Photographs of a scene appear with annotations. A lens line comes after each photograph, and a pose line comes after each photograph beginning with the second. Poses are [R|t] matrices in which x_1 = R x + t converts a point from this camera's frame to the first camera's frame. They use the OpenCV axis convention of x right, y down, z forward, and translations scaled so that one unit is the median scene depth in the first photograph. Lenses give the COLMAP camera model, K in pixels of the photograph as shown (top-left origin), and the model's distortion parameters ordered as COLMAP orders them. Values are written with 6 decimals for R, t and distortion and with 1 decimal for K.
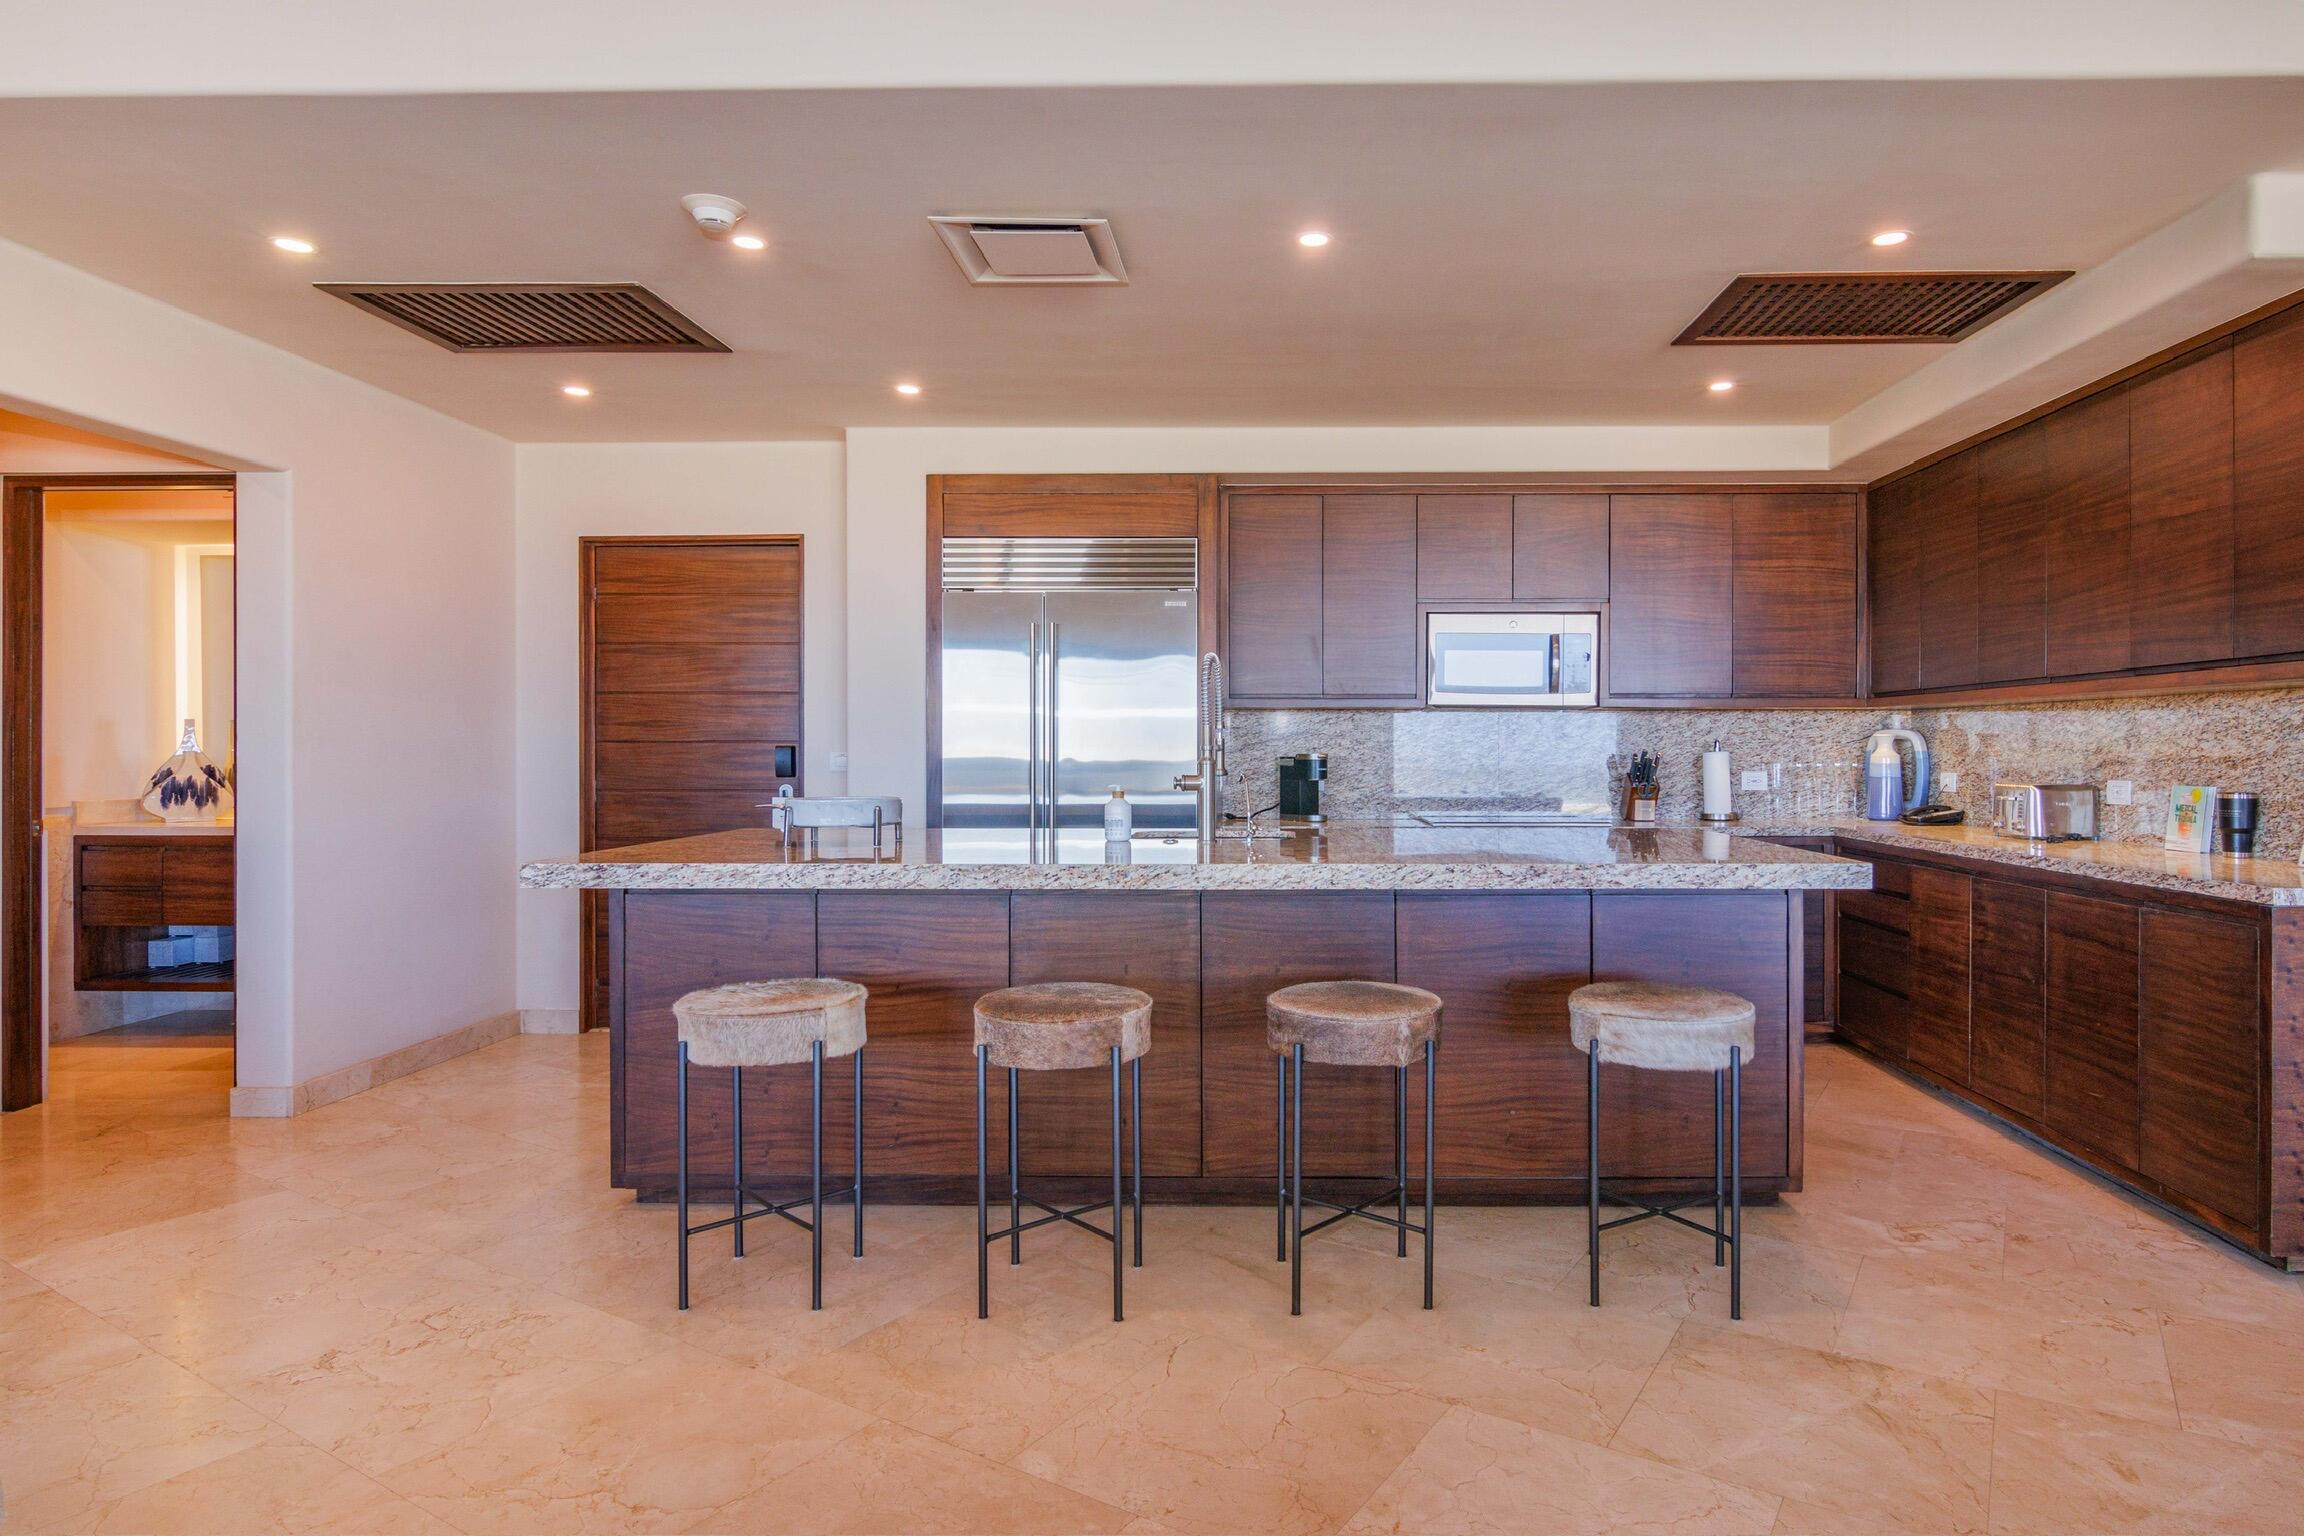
lens RADIAL K [[1281.6, 0, 1287.2], [0, 1281.6, 764.8], [0, 0, 1]] dist [-0.000044, 0.001028]
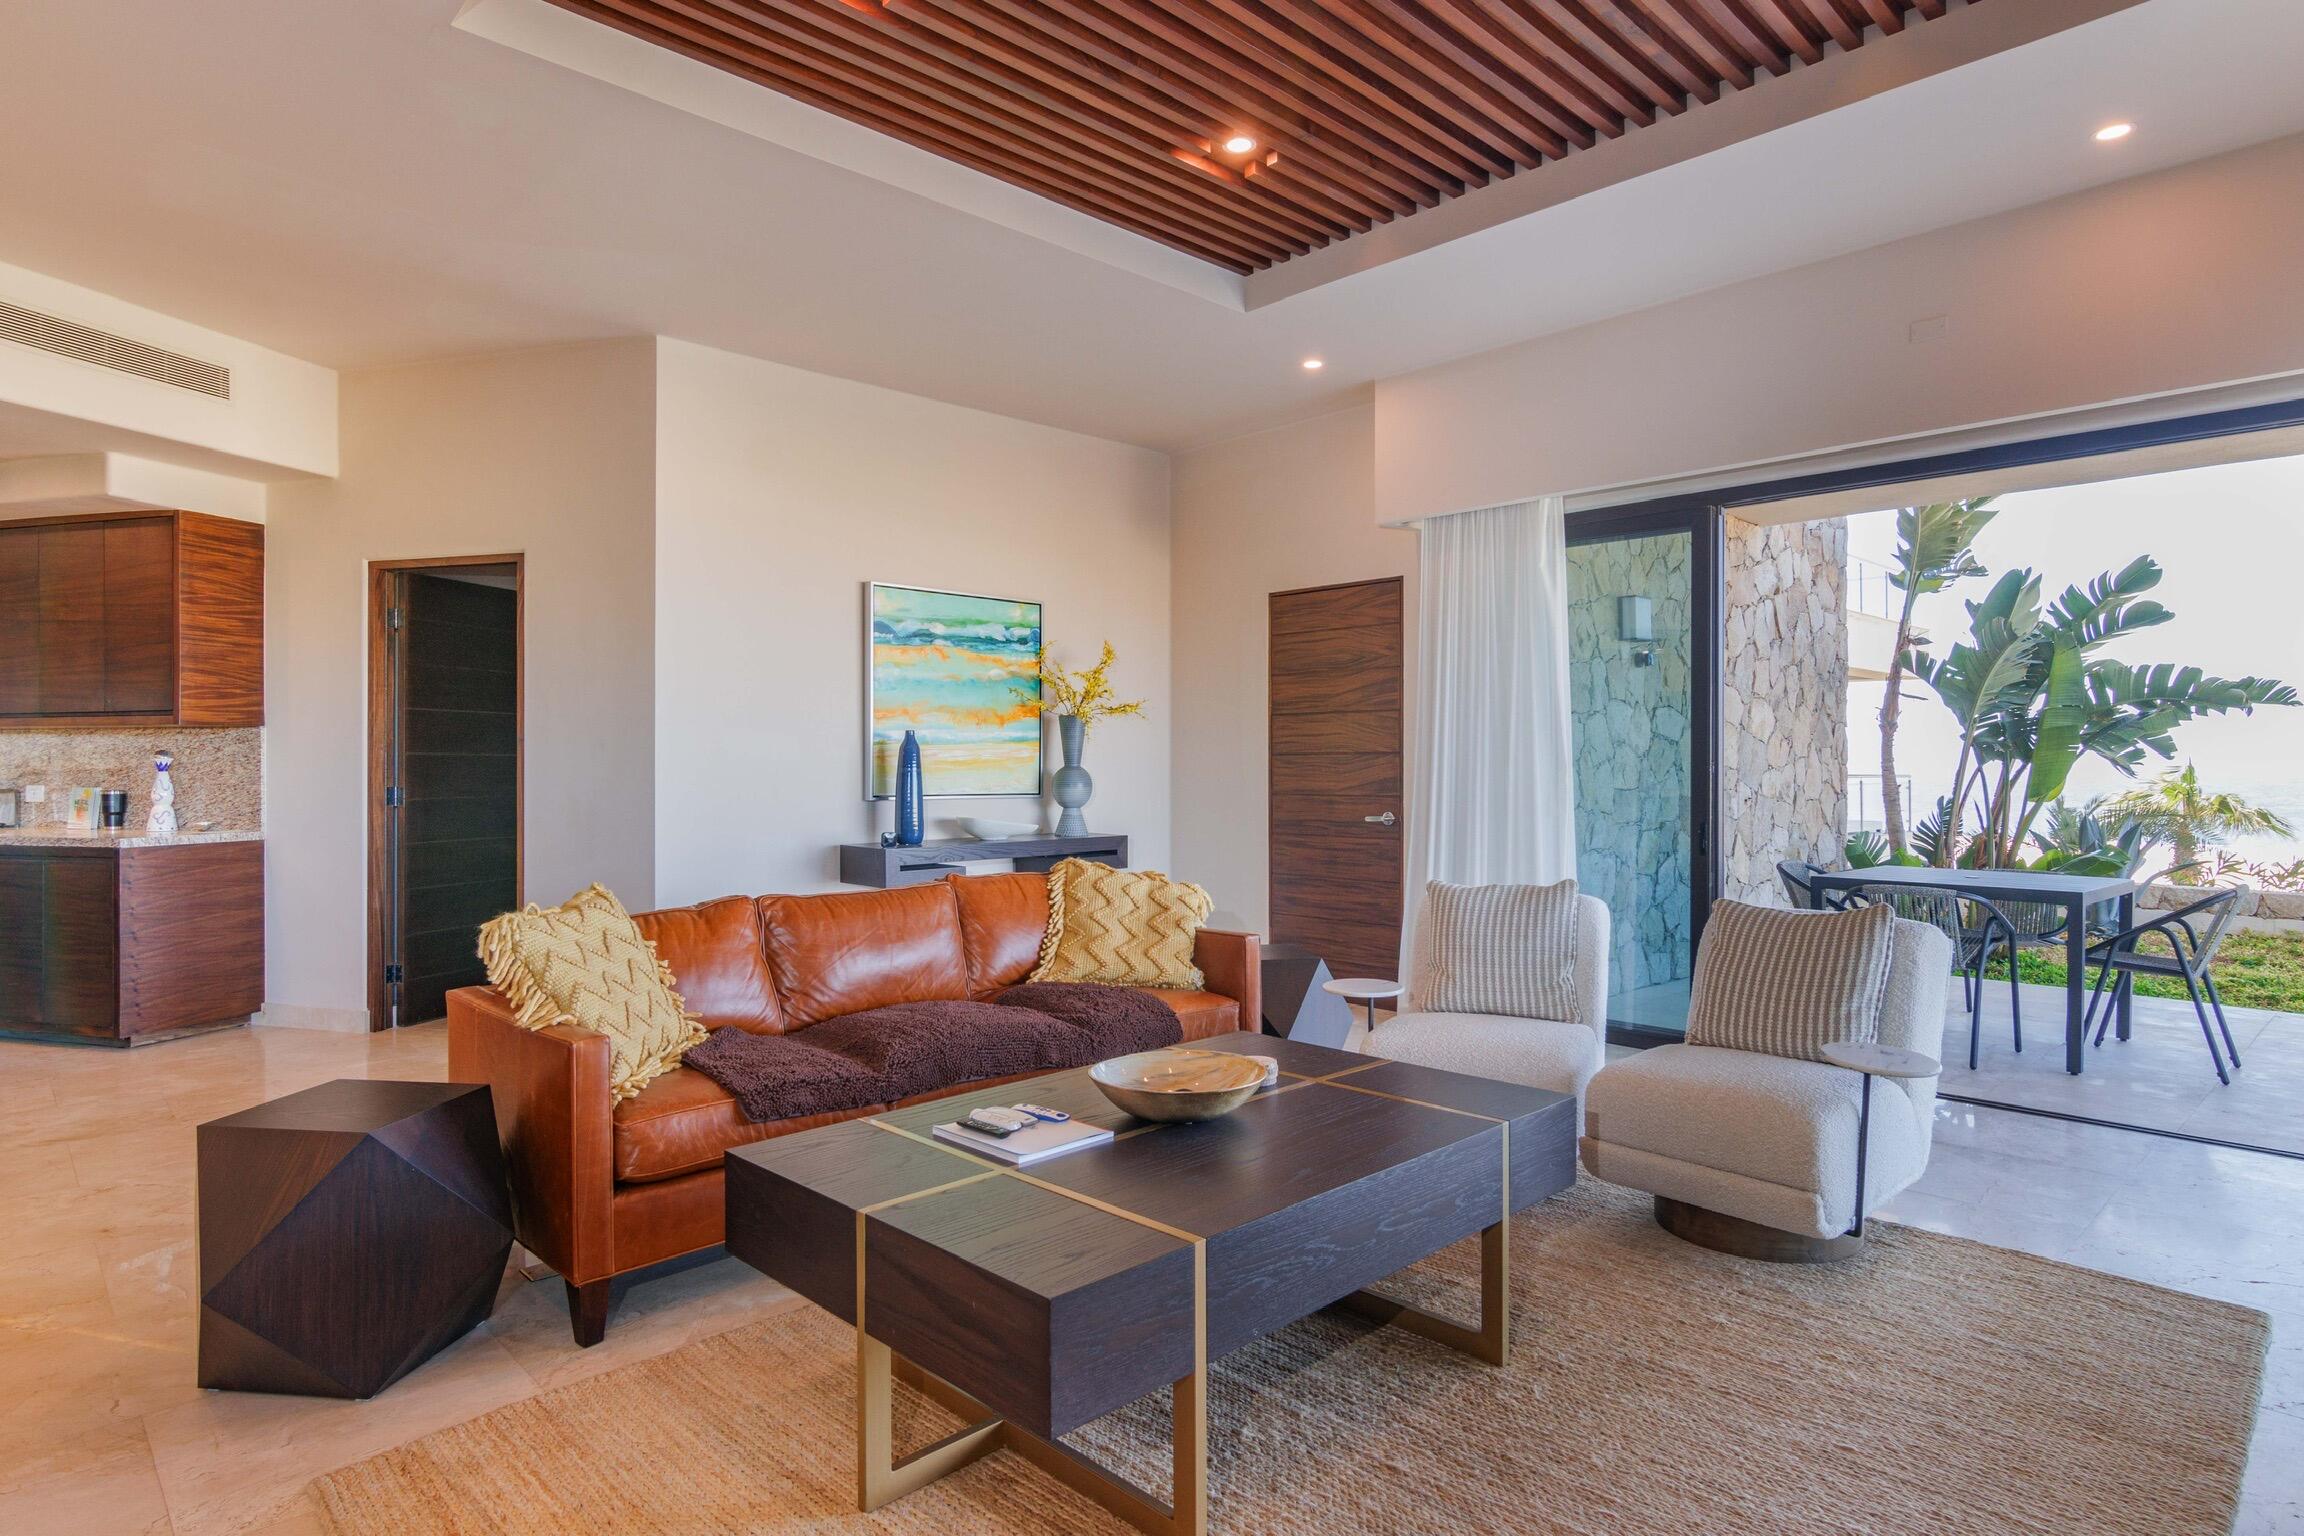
lens RADIAL K [[1251.0, 0, 1161.1], [0, 1251.0, 756.2], [0, 0, 1]] dist [-0.005977, 0.000127]
pose [[0.273241, 0.006951, 0.961920, -0.410628], [0.012527, 0.999863, -0.010784, 0.011473], [-0.961864, 0.014997, 0.273117, -0.699148]]
